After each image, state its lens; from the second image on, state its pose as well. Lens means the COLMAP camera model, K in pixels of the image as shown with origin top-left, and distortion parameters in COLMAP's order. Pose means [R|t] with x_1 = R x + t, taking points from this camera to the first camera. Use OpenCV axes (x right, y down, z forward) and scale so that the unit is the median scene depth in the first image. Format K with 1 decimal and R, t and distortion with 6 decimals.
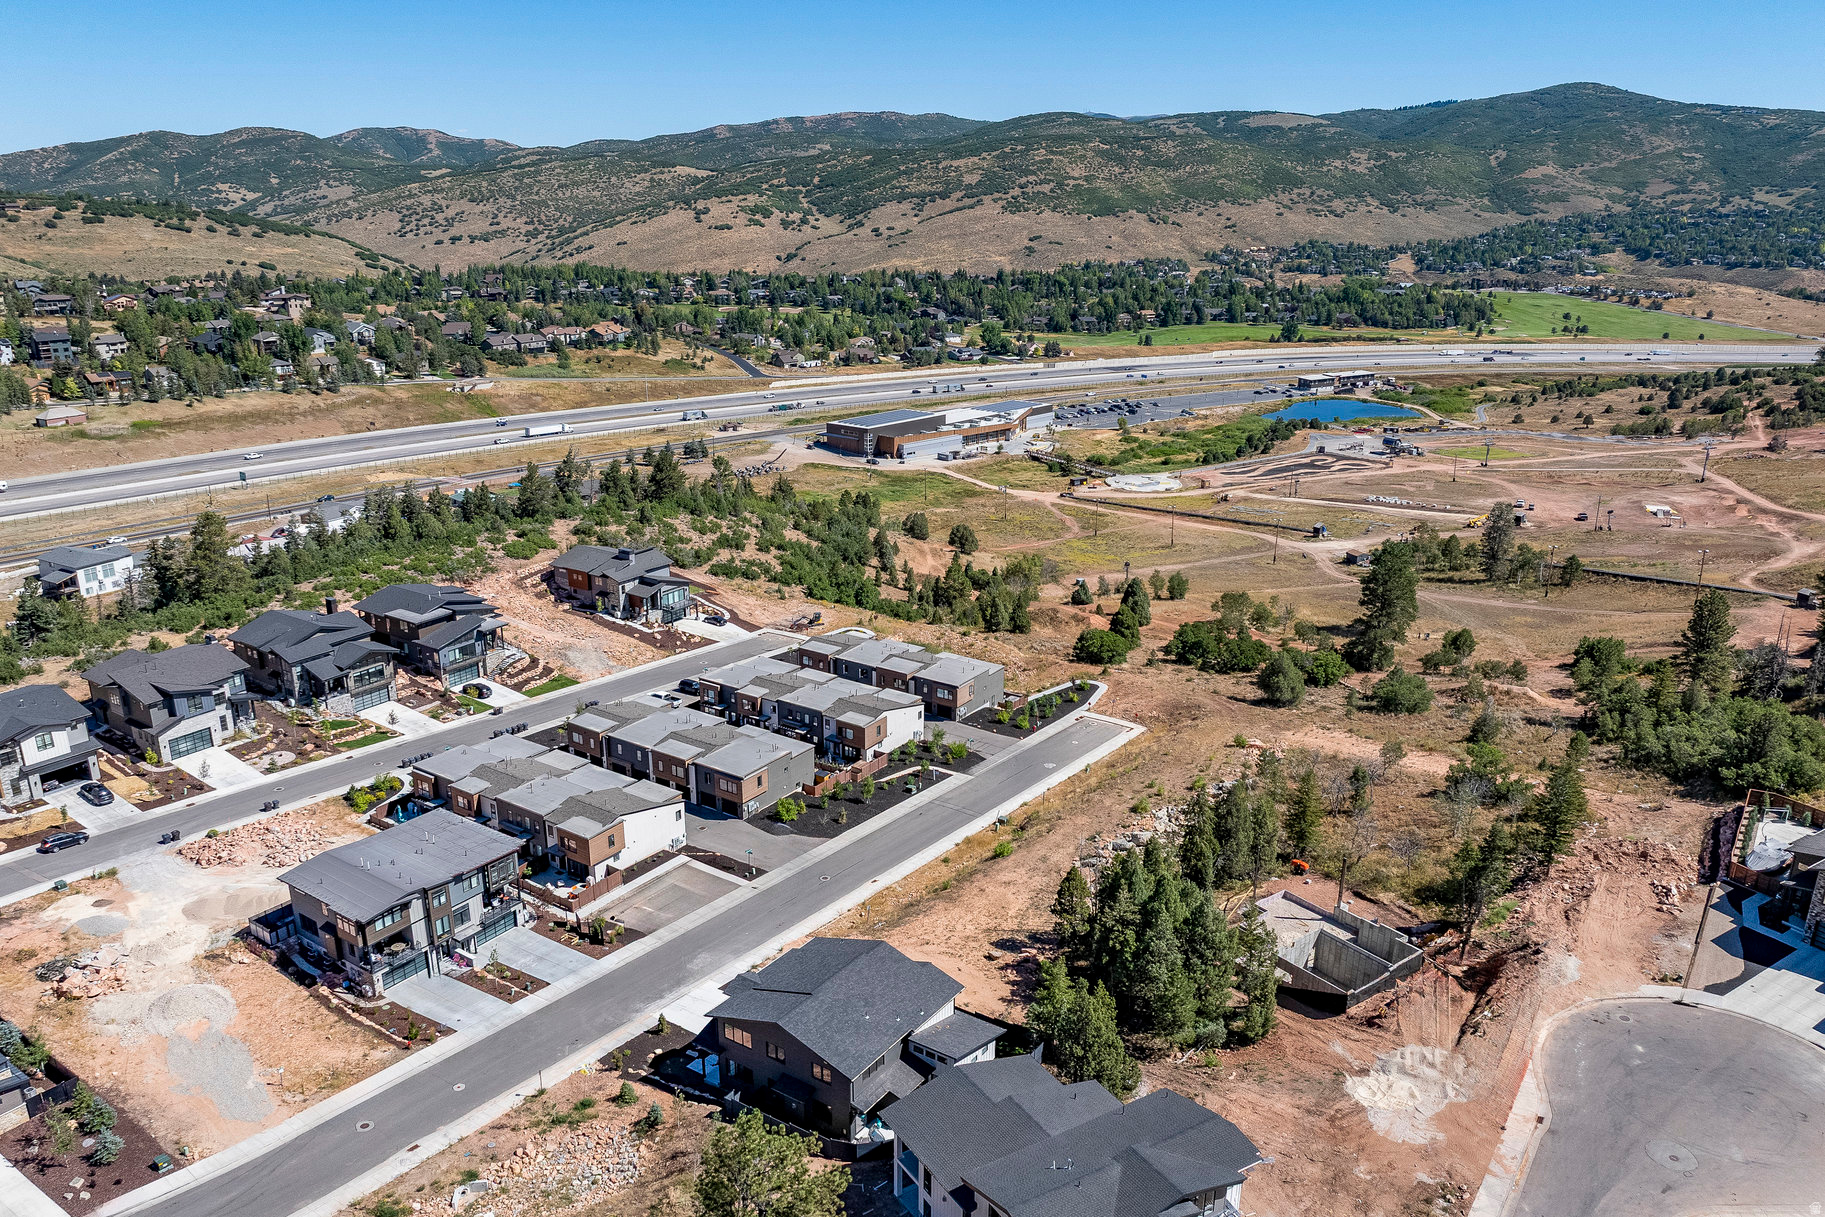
lens RADIAL K [[1319.9, 0, 894.5], [0, 1319.9, 665.8], [0, 0, 1]] dist [-0.040936, 0.000884]
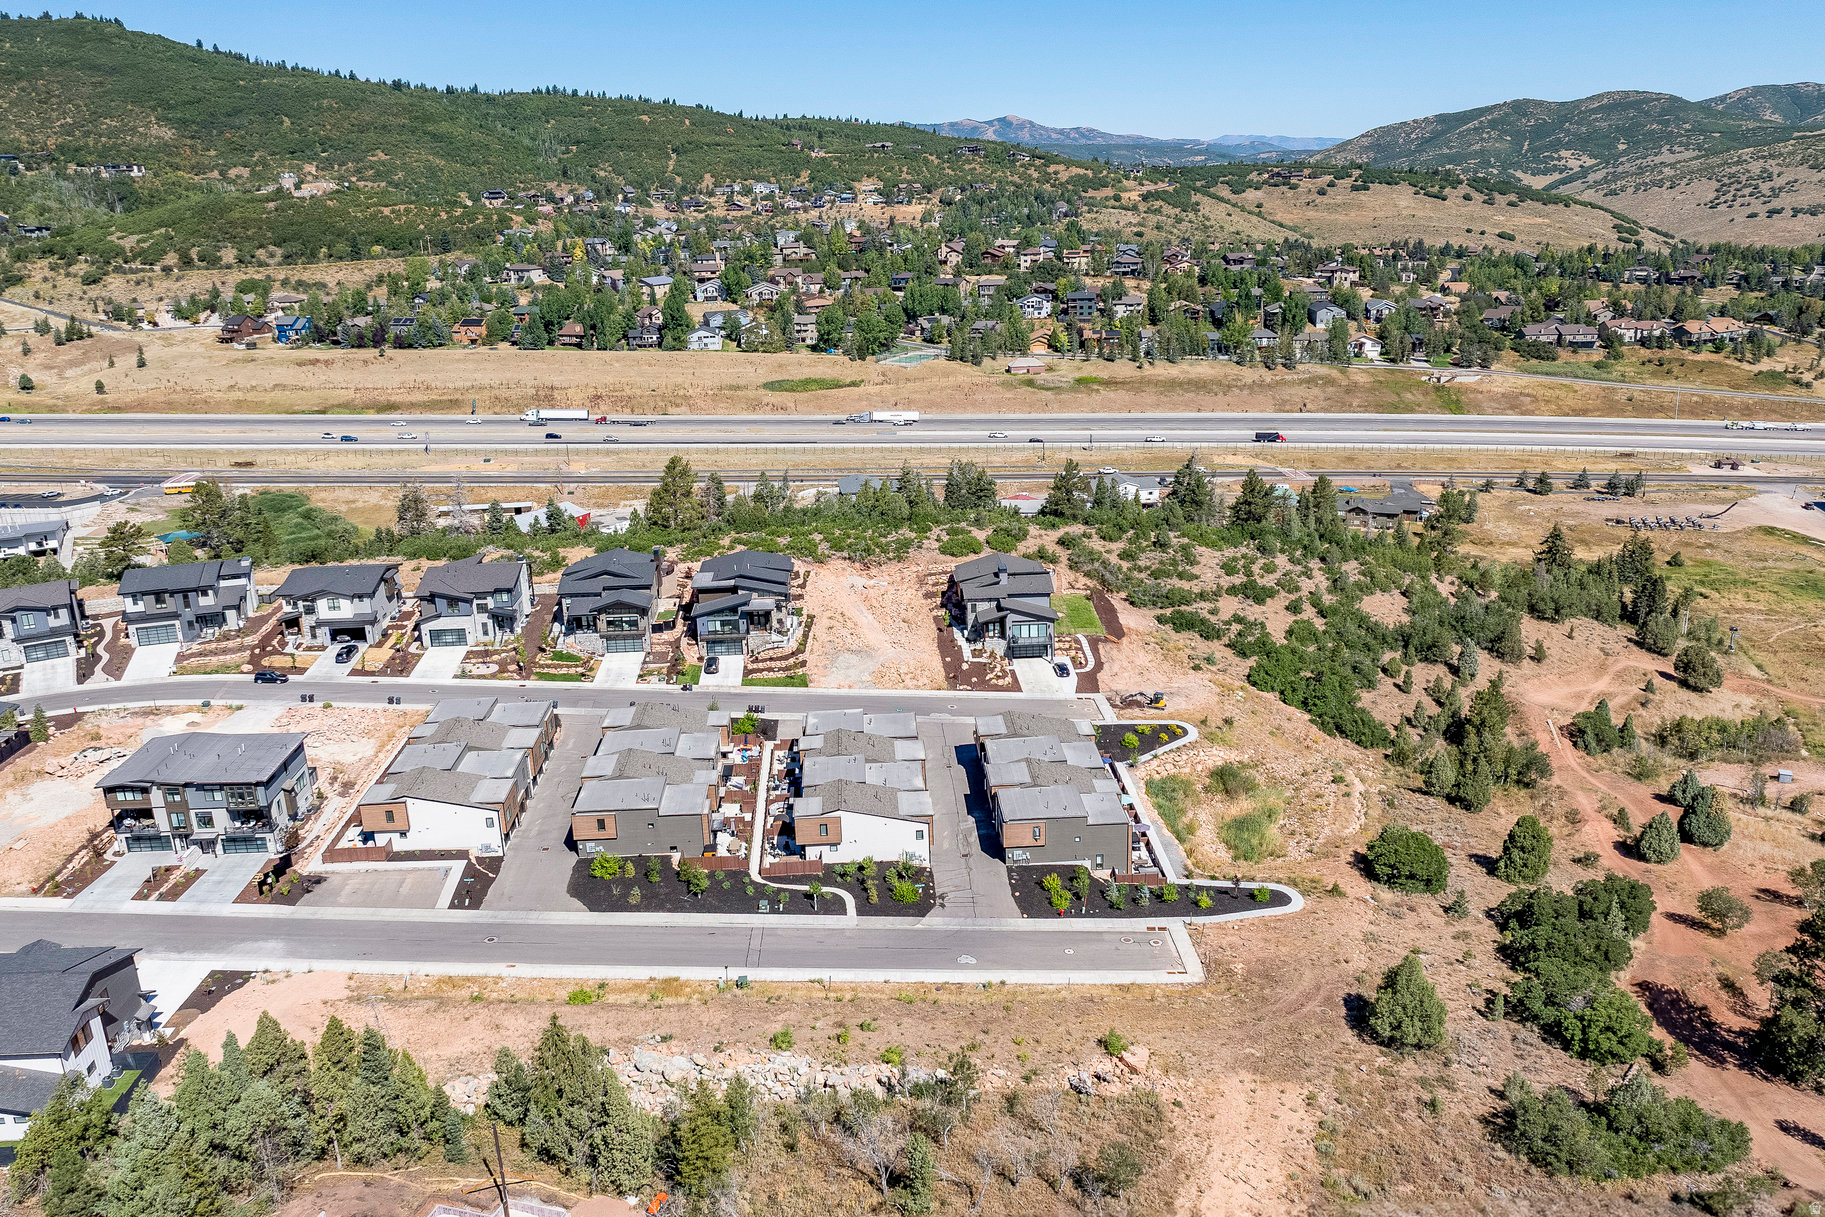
lens RADIAL K [[1365.9, 0, 912.5], [0, 1365.9, 608.5], [0, 0, 1]] dist [-0.033073, -0.003114]
pose [[0.602128, 0.221424, -0.767081, 0.235703], [-0.242561, 0.966094, 0.088469, -0.063064], [0.760662, 0.132794, 0.635421, 0.180558]]
